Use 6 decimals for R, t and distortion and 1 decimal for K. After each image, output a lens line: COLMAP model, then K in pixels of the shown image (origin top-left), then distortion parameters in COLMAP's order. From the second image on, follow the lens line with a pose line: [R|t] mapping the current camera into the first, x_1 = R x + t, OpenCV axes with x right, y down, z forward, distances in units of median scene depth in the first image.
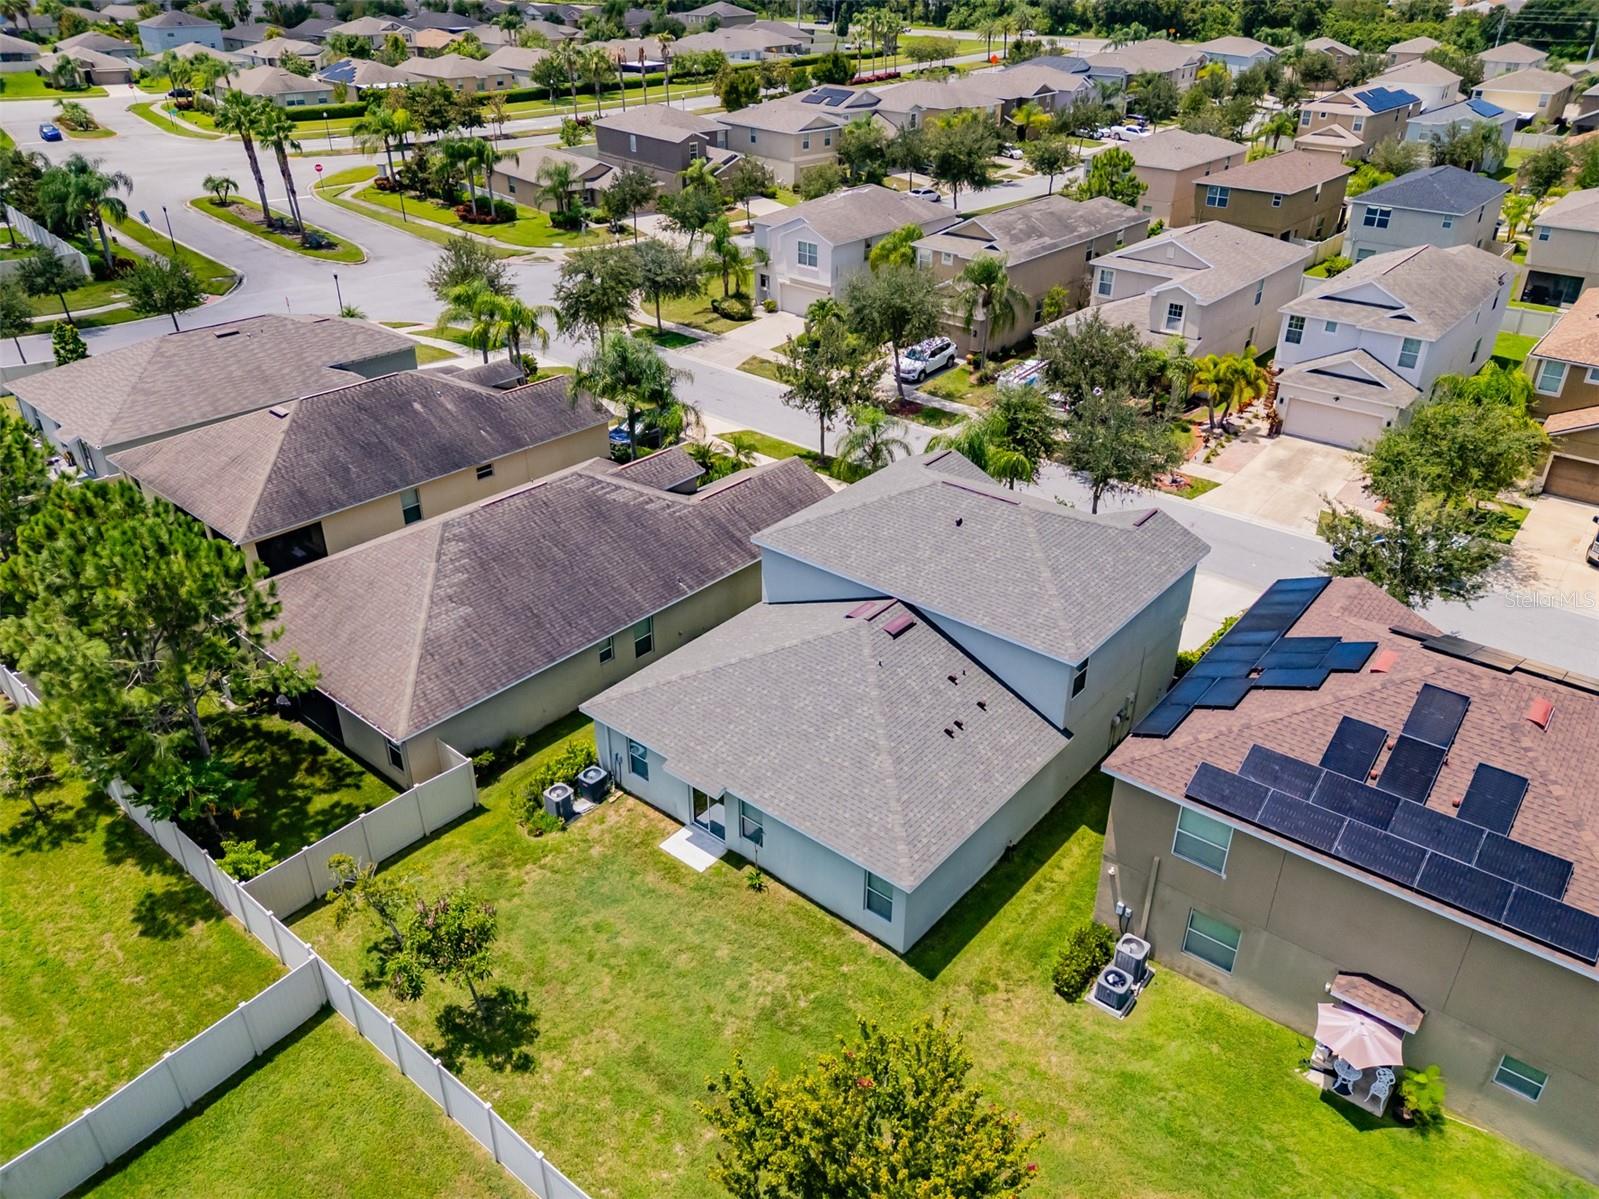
lens RADIAL K [[1133.6, 0, 825.3], [0, 1133.6, 579.0], [0, 0, 1]] dist [0.077630, -0.085154]
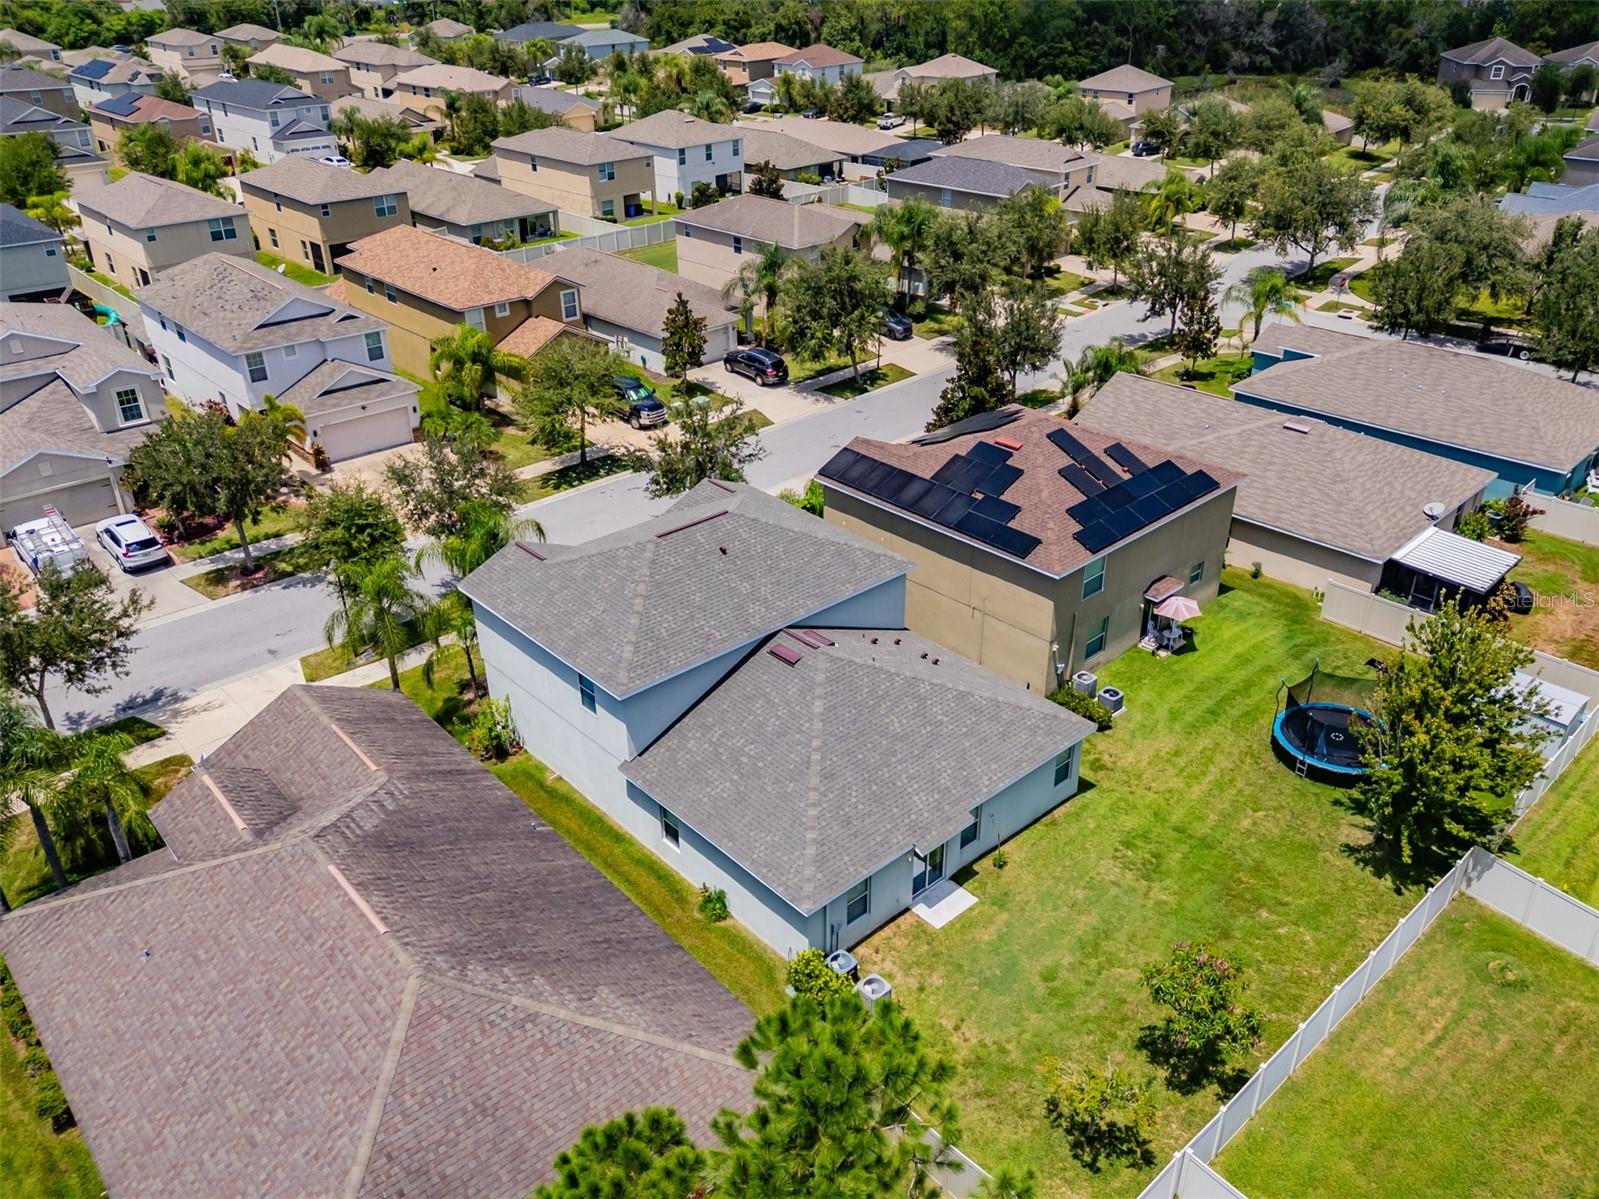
lens RADIAL K [[1199.9, 0, 799.5], [0, 1199.9, 599.5], [0, 0, 1]] dist [0.079898, -0.090319]
pose [[0.168540, -0.486122, 0.857484, -0.882858], [0.481404, 0.799717, 0.358752, -0.400136], [-0.860142, 0.352332, 0.368806, 0.612176]]
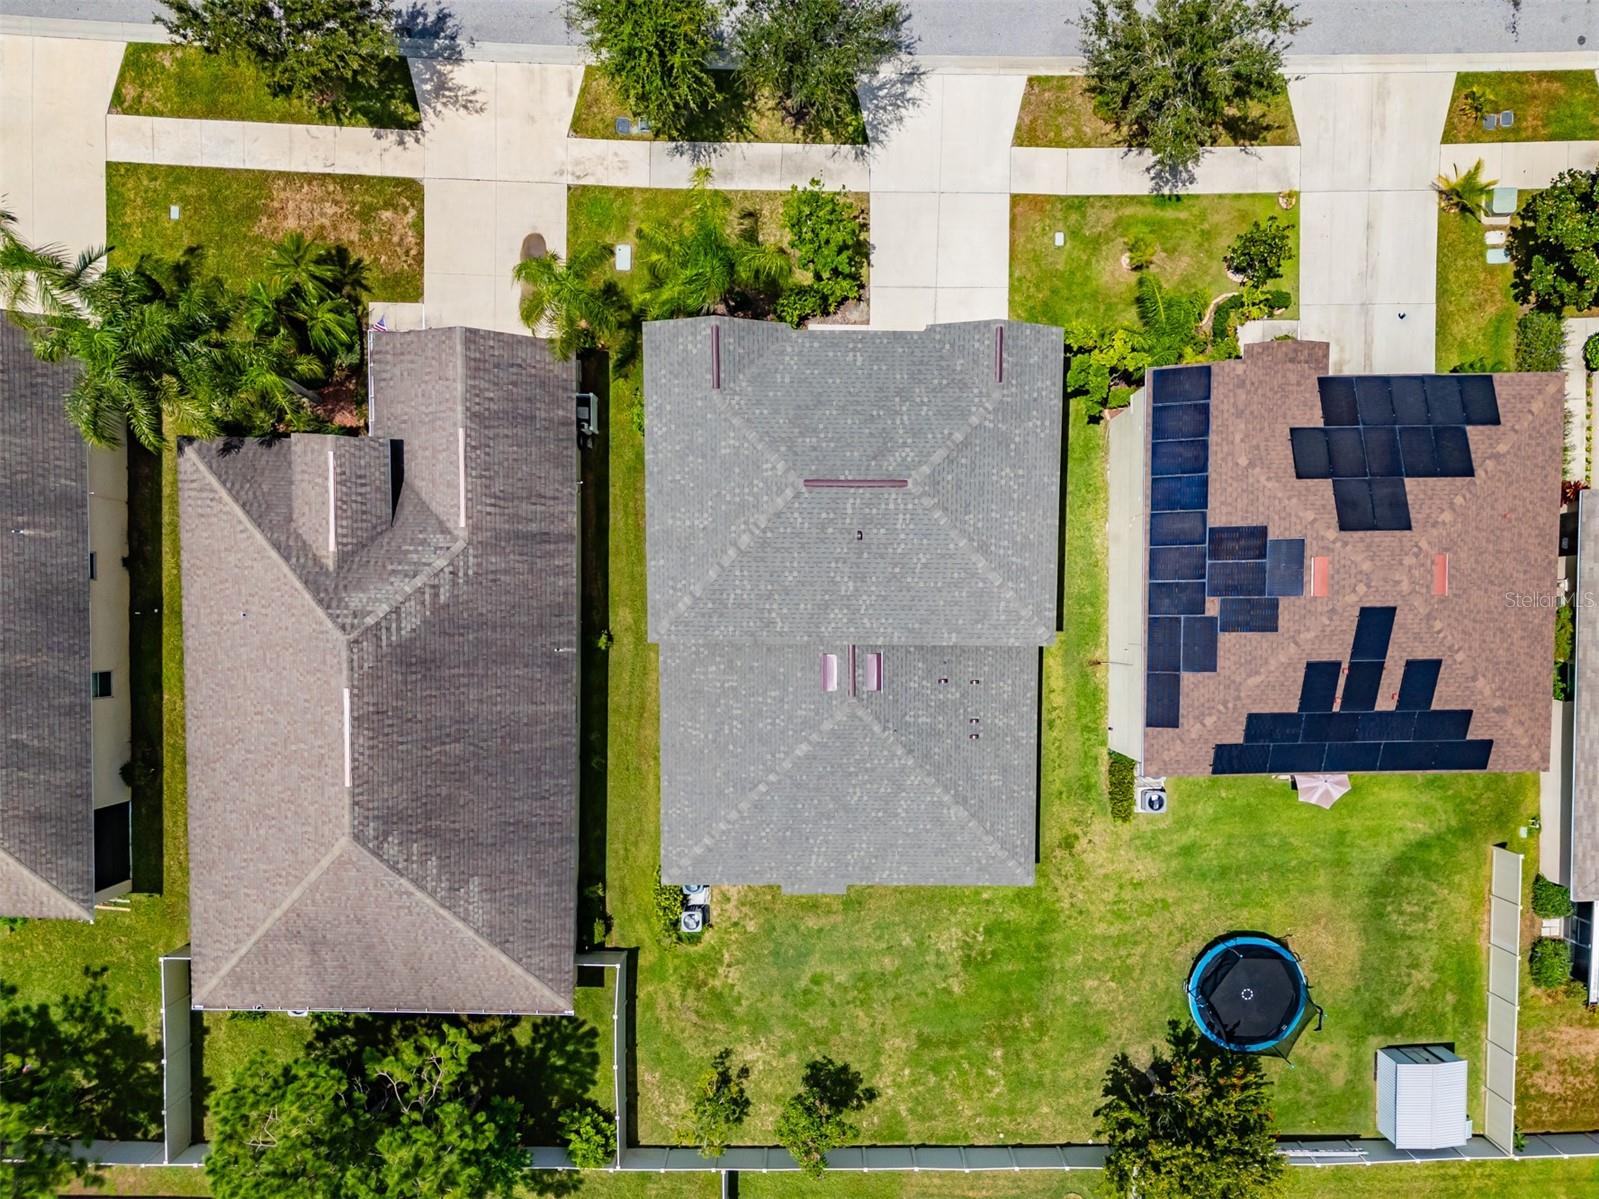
lens RADIAL K [[1180.0, 0, 827.4], [0, 1180.0, 650.9], [0, 0, 1]] dist [0.022466, -0.002402]
pose [[0.784771, -0.619470, -0.019777, 0.067987], [0.293042, 0.342742, 0.892555, -0.931901], [-0.546132, -0.706247, 0.450505, 0.581452]]
